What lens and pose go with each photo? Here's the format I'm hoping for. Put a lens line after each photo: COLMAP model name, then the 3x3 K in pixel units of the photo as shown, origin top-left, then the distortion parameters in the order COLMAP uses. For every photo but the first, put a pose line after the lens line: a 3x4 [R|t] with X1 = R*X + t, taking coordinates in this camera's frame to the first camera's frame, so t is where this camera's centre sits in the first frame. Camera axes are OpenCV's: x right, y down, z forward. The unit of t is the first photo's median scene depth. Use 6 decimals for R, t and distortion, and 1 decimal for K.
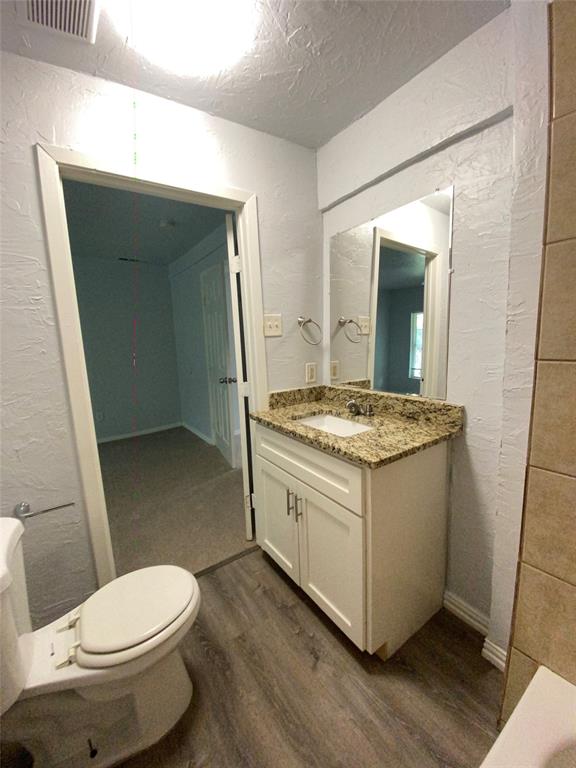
lens RADIAL K [[310.6, 0, 288.0], [0, 310.6, 384.0], [0, 0, 1]] dist [0.030428, -0.026834]
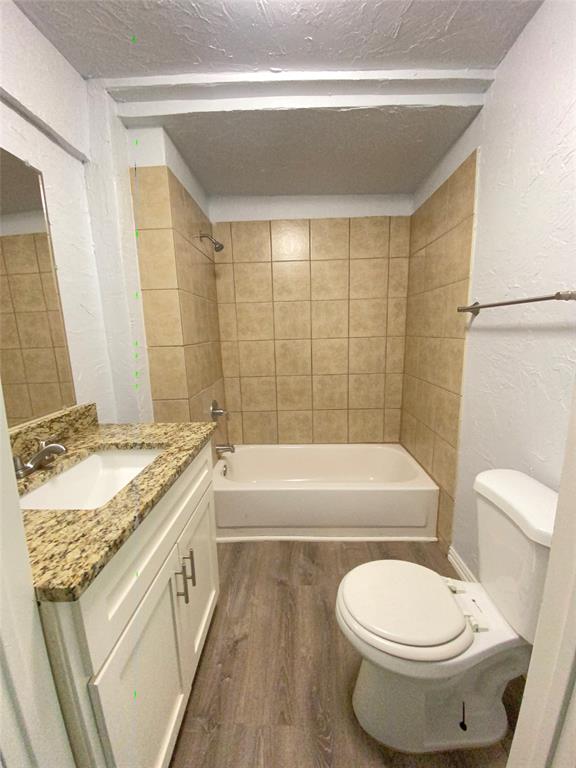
lens RADIAL K [[310.6, 0, 288.0], [0, 310.6, 384.0], [0, 0, 1]] dist [0.030428, -0.026834]
pose [[-0.804331, -0.047084, 0.592313, -0.572072], [0.139249, 0.954157, 0.264941, -0.168705], [-0.577634, 0.295579, -0.760902, 1.338624]]
